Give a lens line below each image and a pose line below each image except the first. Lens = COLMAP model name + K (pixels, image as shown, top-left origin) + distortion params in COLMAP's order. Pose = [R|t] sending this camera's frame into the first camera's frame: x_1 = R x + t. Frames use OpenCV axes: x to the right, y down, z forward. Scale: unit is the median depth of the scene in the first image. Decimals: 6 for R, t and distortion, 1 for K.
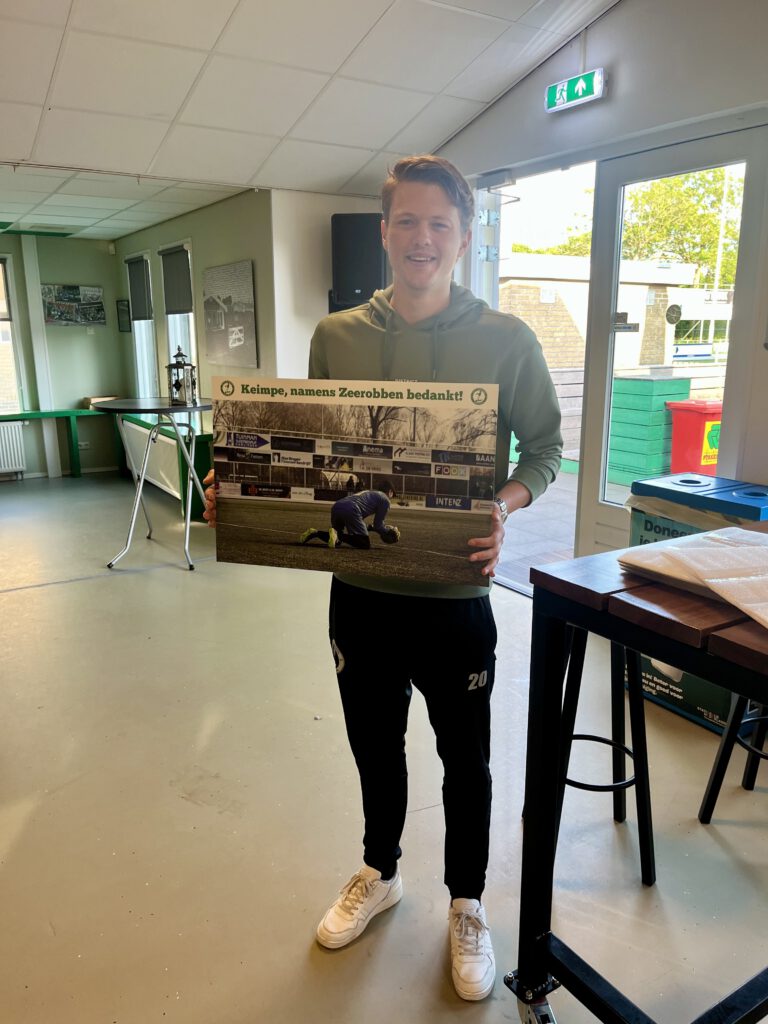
lens RADIAL K [[783.4, 0, 383.5], [0, 783.4, 507.6], [0, 0, 1]] dist [0.026918, -0.056443]
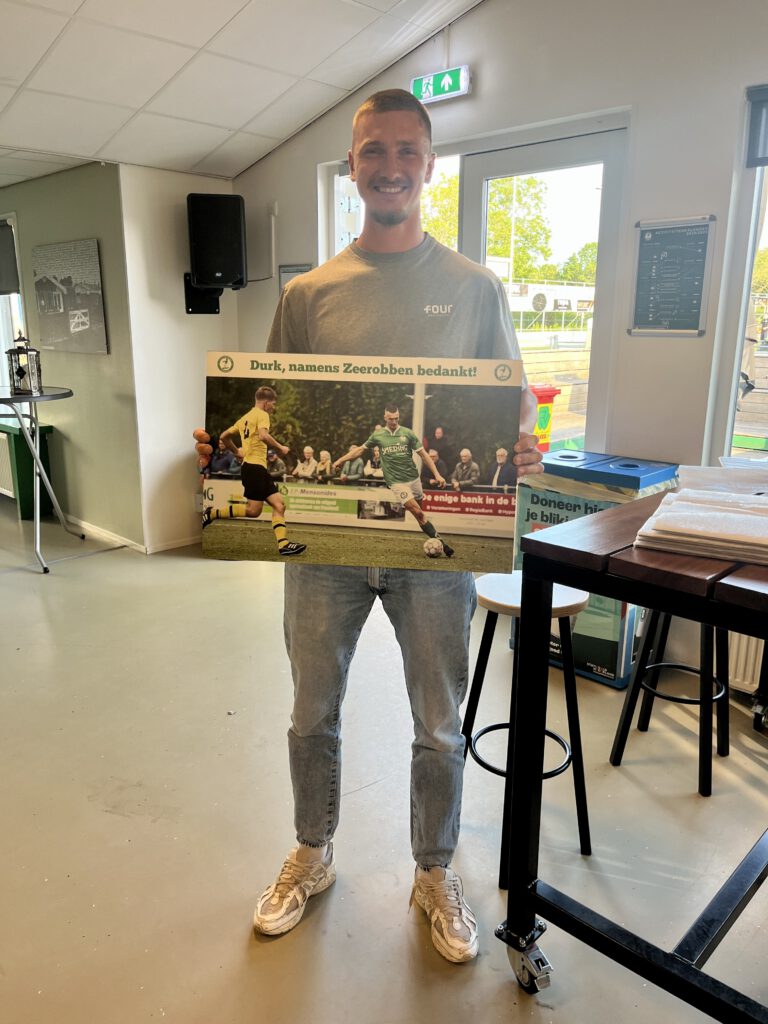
lens RADIAL K [[787.1, 0, 385.9], [0, 787.1, 502.5], [0, 0, 1]] dist [-0.035895, 0.053782]
pose [[0.968228, -0.047020, 0.245608, -0.104555], [0.045217, 0.998893, 0.012980, 0.003998], [-0.245947, -0.001462, 0.969282, 0.012711]]
